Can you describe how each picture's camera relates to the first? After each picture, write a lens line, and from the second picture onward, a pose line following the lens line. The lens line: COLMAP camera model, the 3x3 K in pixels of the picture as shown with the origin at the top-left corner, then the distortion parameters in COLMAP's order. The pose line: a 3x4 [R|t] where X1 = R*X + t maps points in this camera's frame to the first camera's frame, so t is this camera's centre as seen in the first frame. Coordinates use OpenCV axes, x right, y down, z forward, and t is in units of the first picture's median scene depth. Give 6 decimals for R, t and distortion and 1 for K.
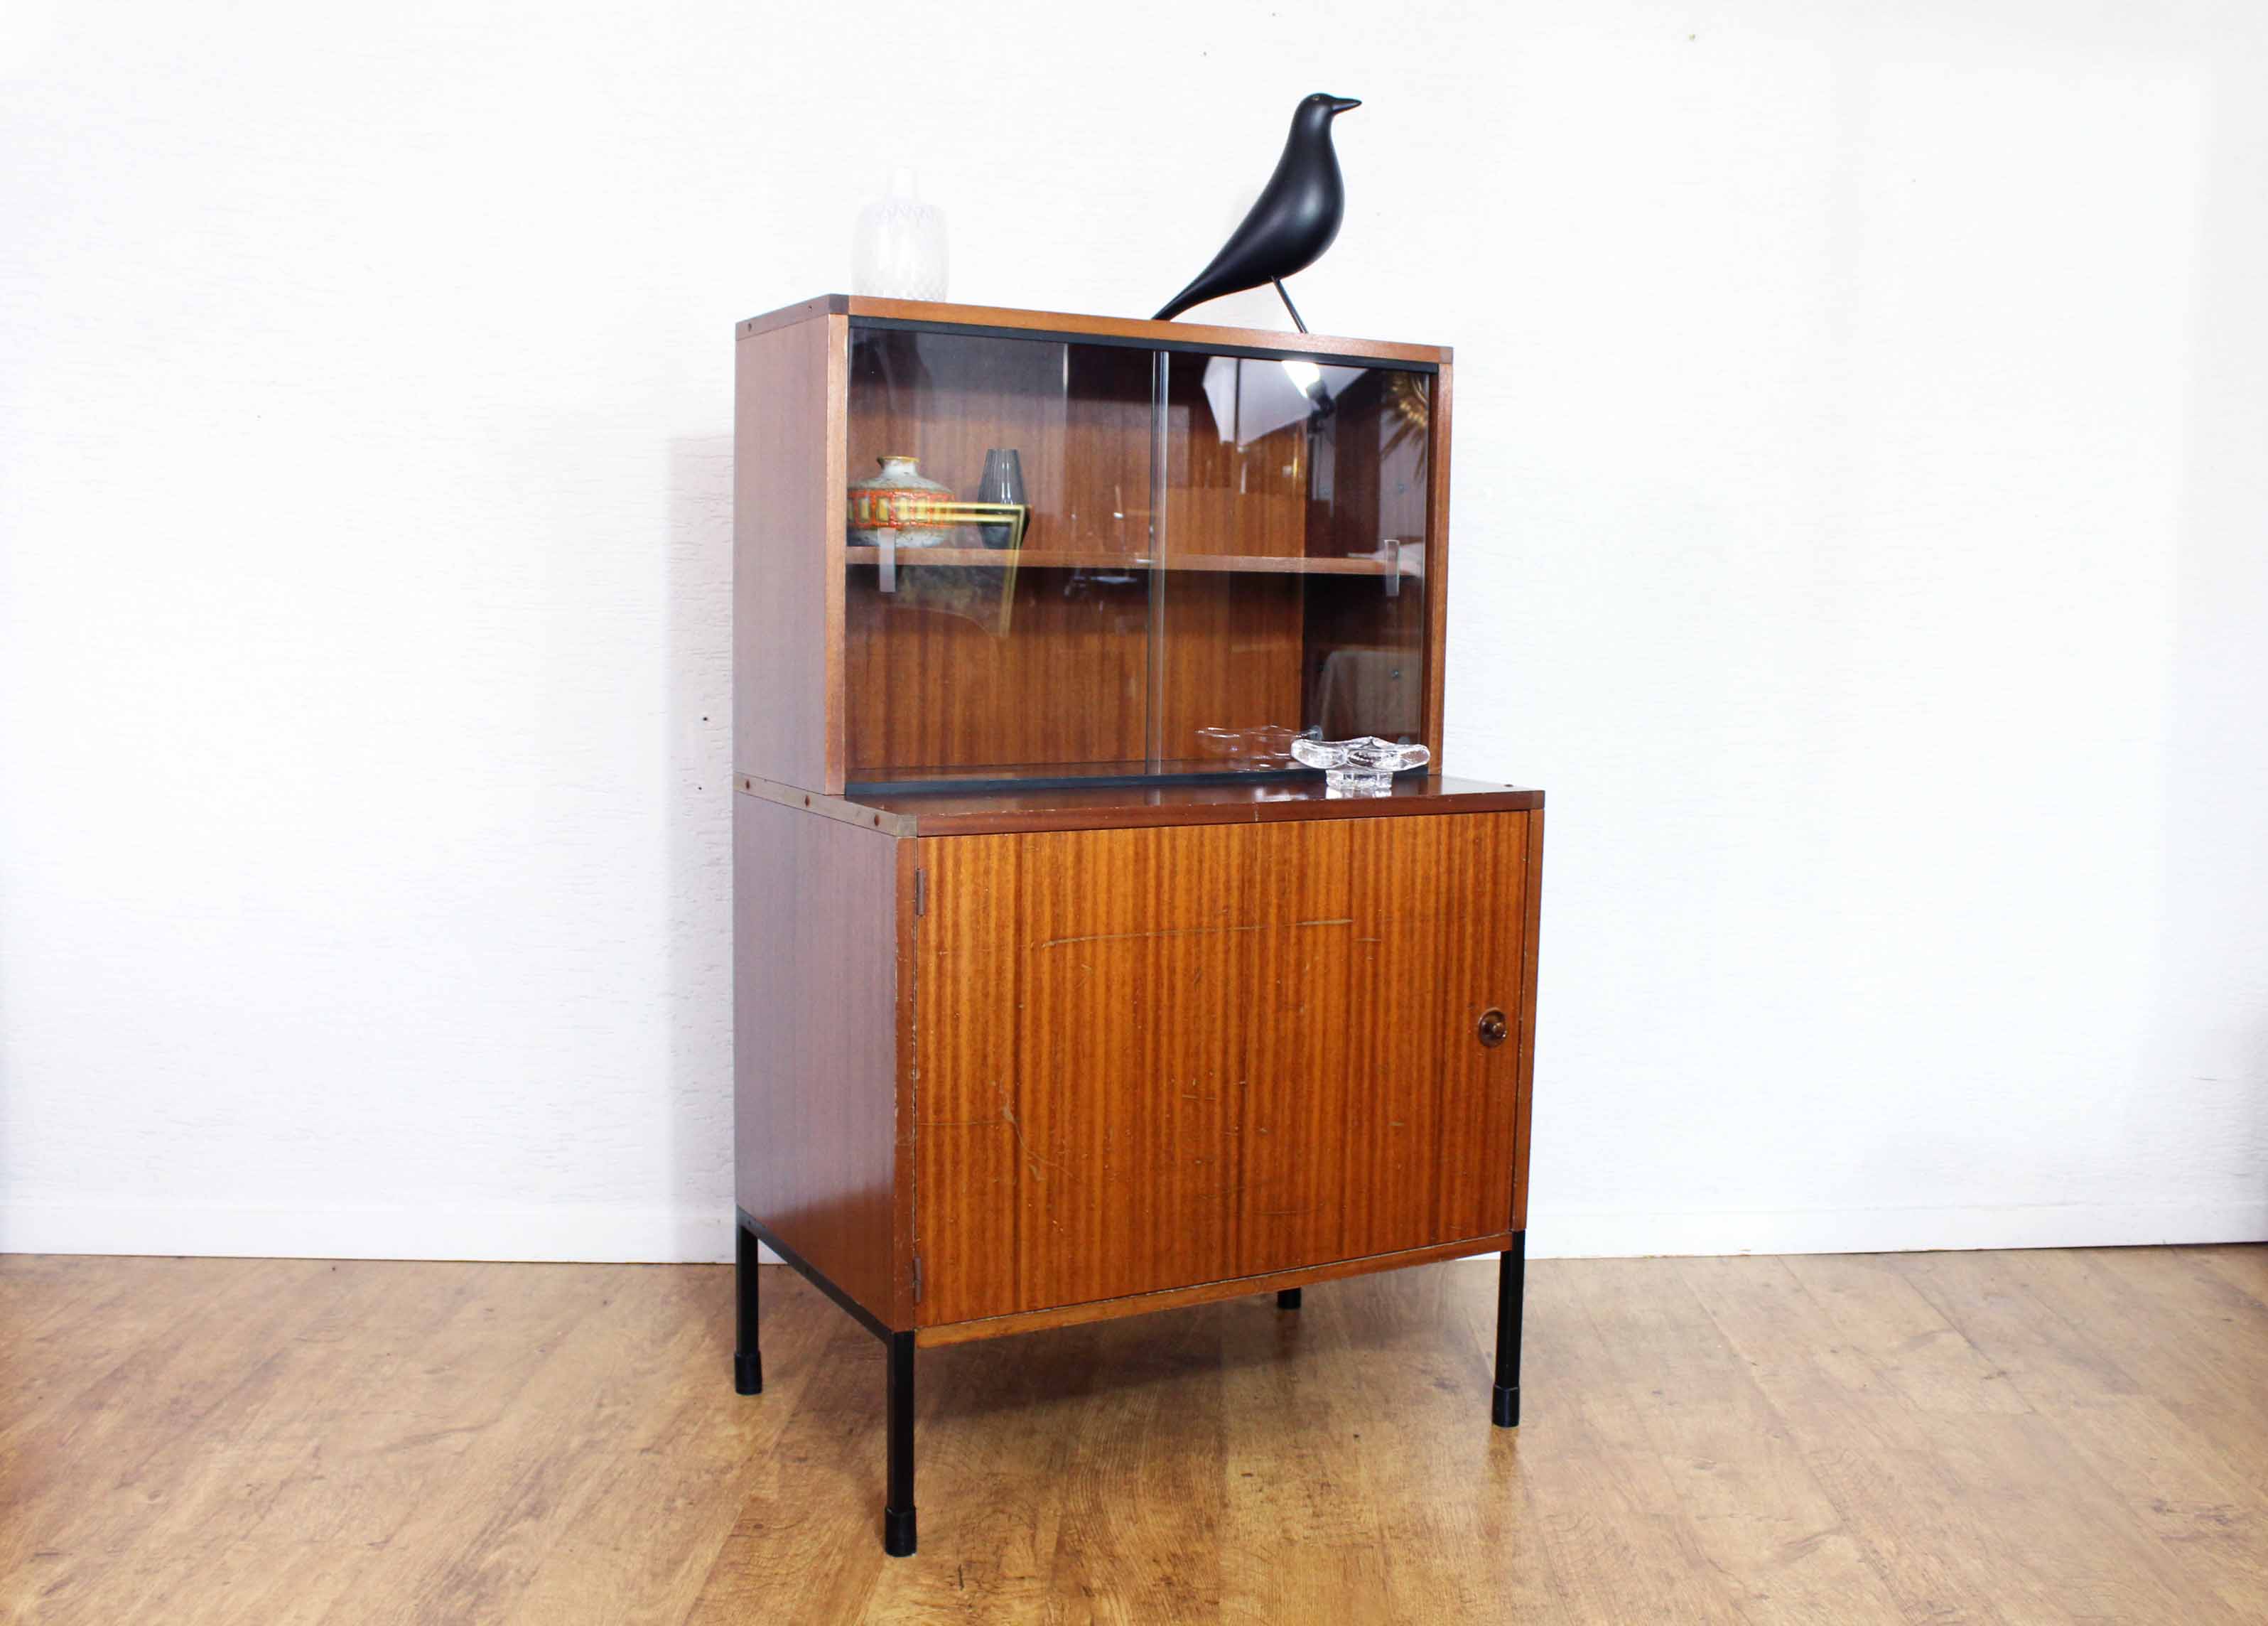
lens RADIAL K [[2240.9, 0, 1124.6], [0, 2240.9, 812.5], [0, 0, 1]] dist [-0.107436, 0.000000]
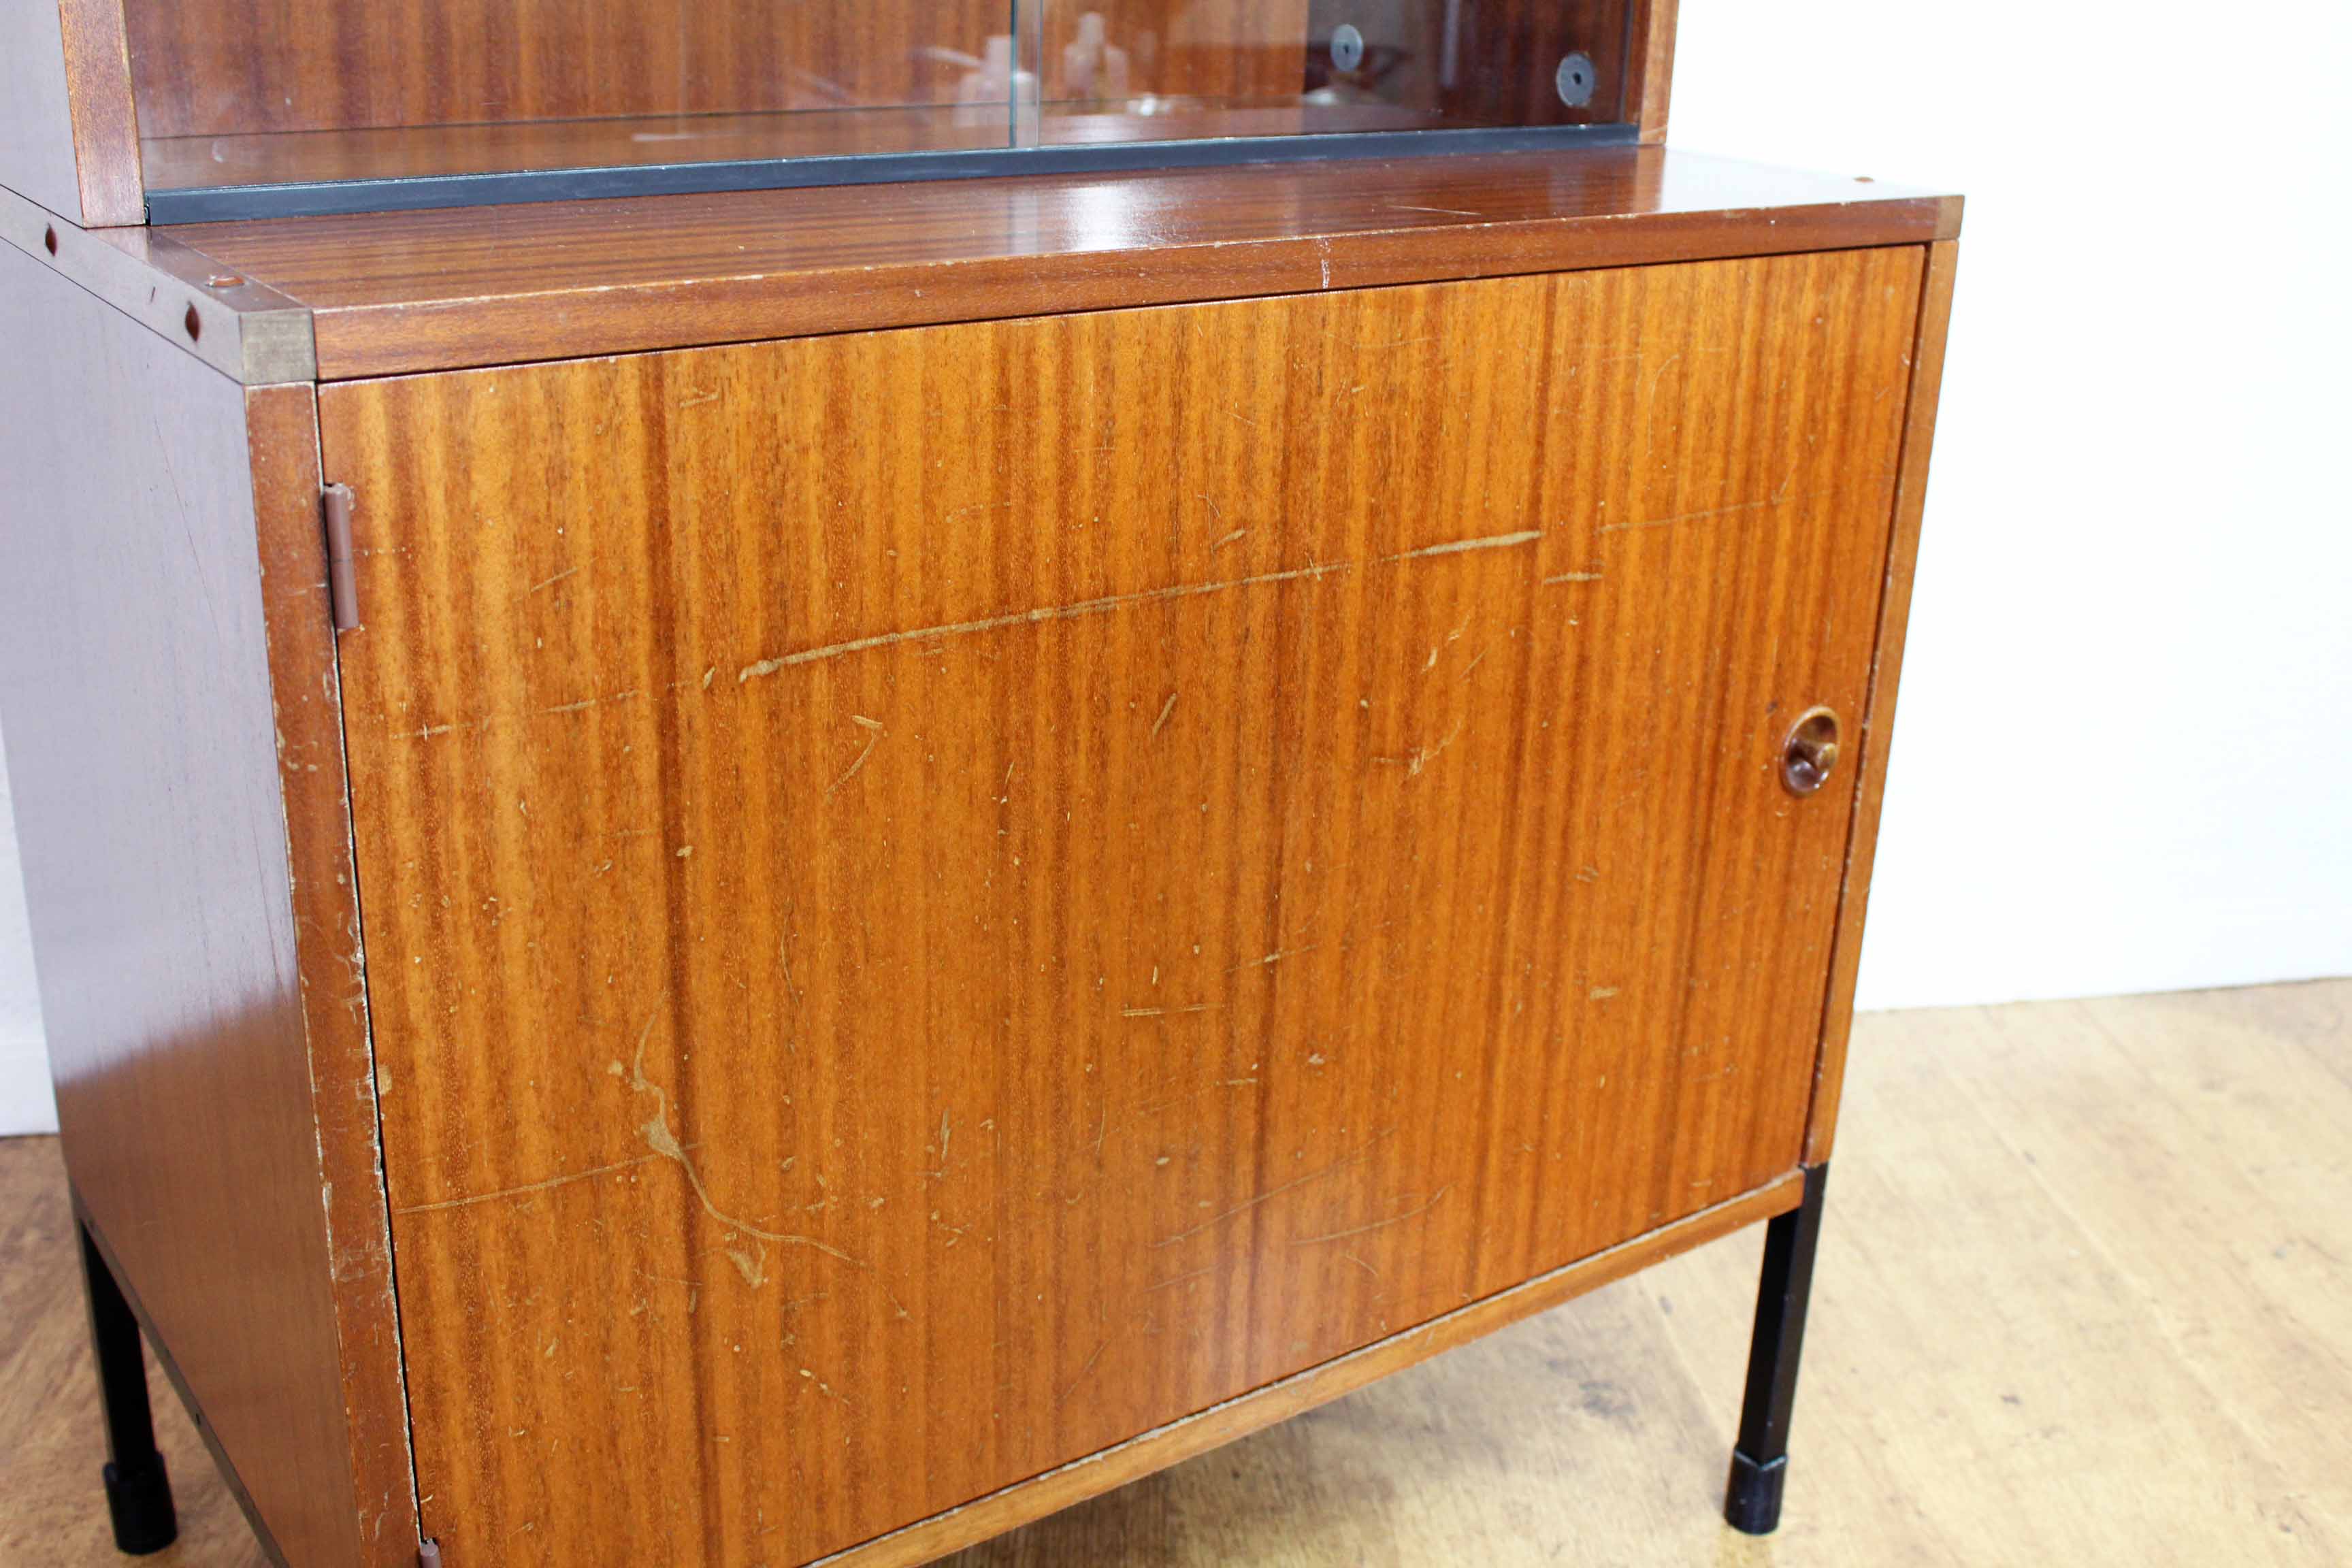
lens RADIAL K [[2518.0, 0, 1180.0], [0, 2518.0, 784.7], [0, 0, 1]] dist [-0.092106, 0.000000]
pose [[0.992501, -0.028154, 0.118946, -0.015434], [-0.002211, 0.968817, 0.247767, -0.019034], [-0.122213, -0.246172, 0.961490, 0.597318]]
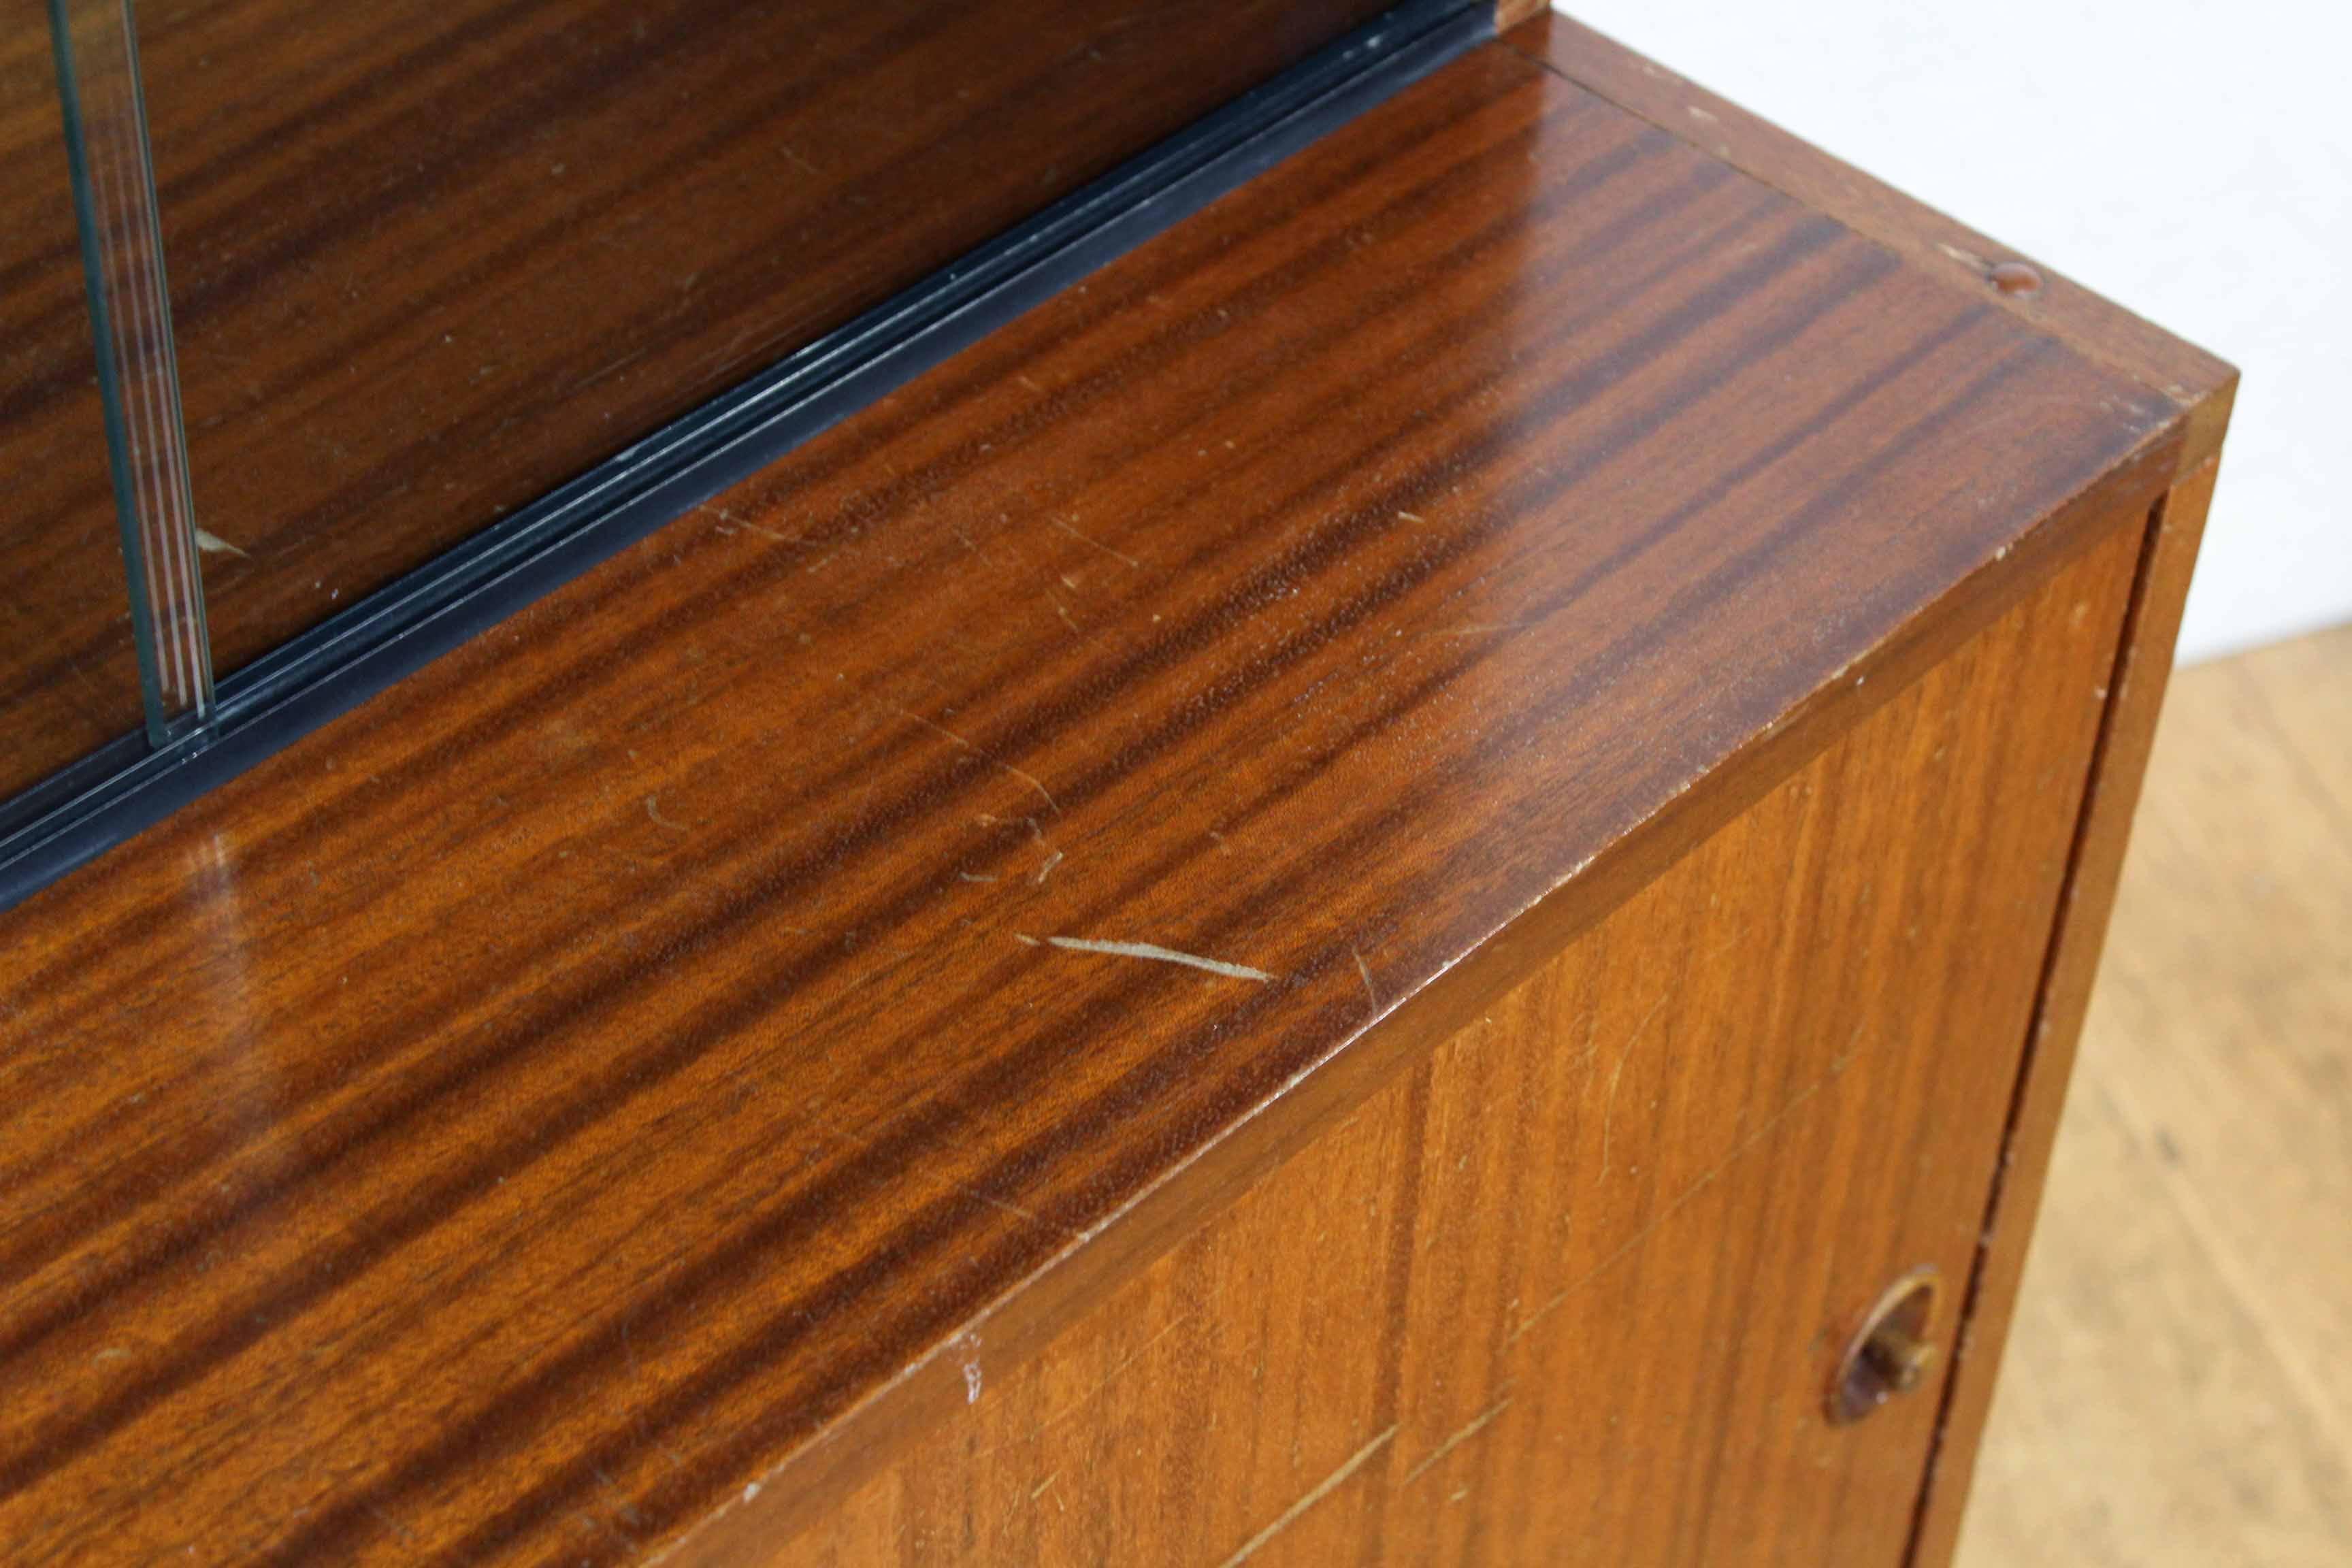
lens RADIAL K [[4702.3, 0, 1179.1], [0, 4702.3, 784.3], [0, 0, 1]] dist [0.096540, 0.000000]
pose [[0.951945, -0.186719, 0.242771, -0.002210], [0.007062, 0.805839, 0.592092, -0.241308], [-0.306189, -0.561925, 0.768433, 0.762267]]
